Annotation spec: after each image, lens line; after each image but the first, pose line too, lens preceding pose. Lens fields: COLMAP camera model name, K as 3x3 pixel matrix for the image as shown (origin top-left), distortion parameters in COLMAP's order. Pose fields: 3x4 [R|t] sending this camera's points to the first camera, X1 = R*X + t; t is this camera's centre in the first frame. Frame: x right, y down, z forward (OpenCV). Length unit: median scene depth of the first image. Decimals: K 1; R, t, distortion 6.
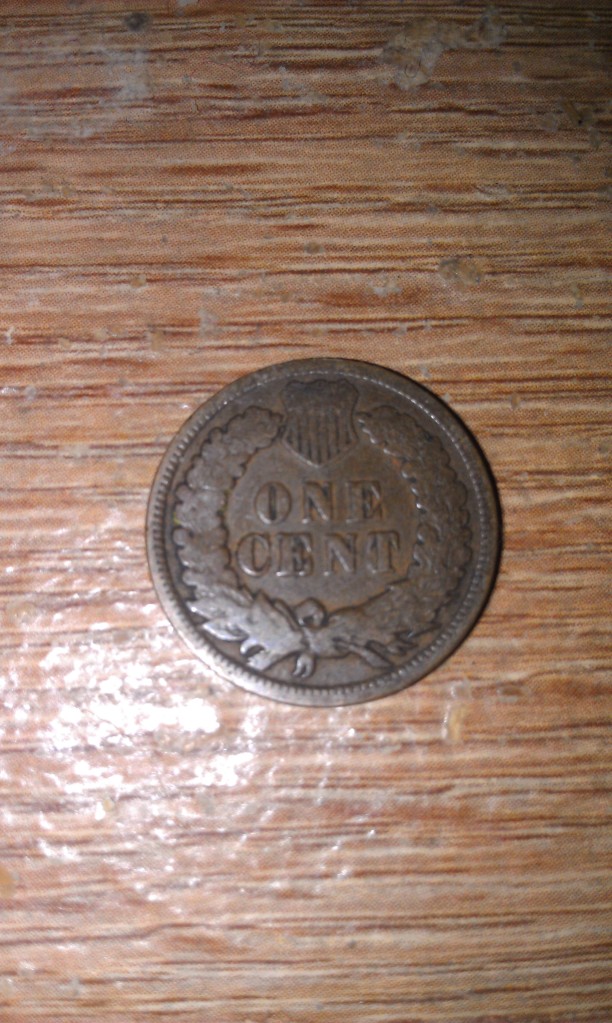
lens RADIAL K [[1286.4, 0, 306.0], [0, 1286.4, 511.5], [0, 0, 1]] dist [0.178599, -1.197901]
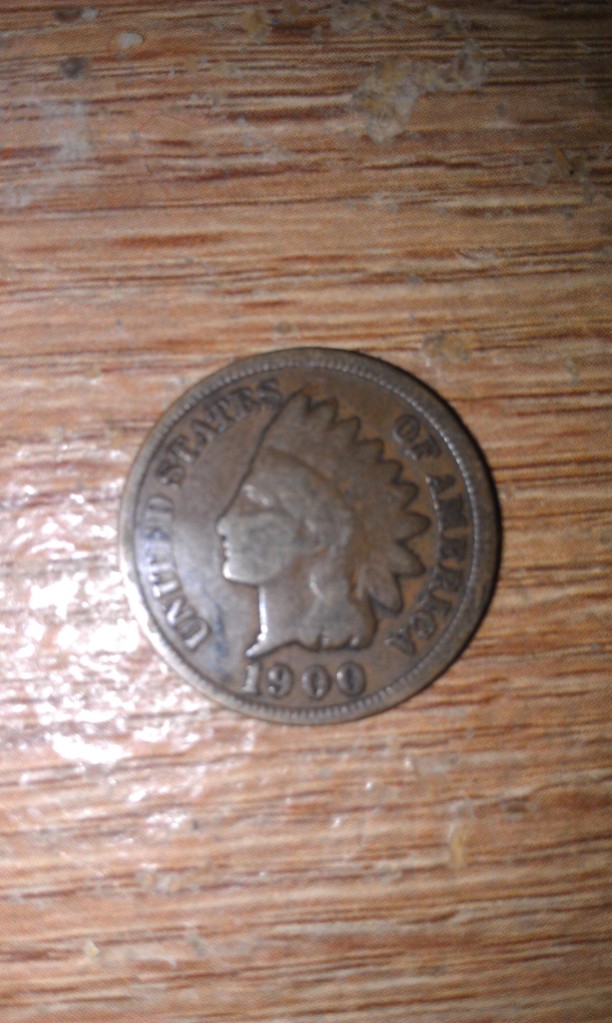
lens RADIAL K [[1286.4, 0, 306.0], [0, 1286.4, 511.5], [0, 0, 1]] dist [0.178599, -1.197901]
pose [[0.998473, -0.051077, 0.021024, -0.005130], [0.052808, 0.994334, -0.092253, 0.008946], [-0.016193, 0.093222, 0.995514, 0.109688]]
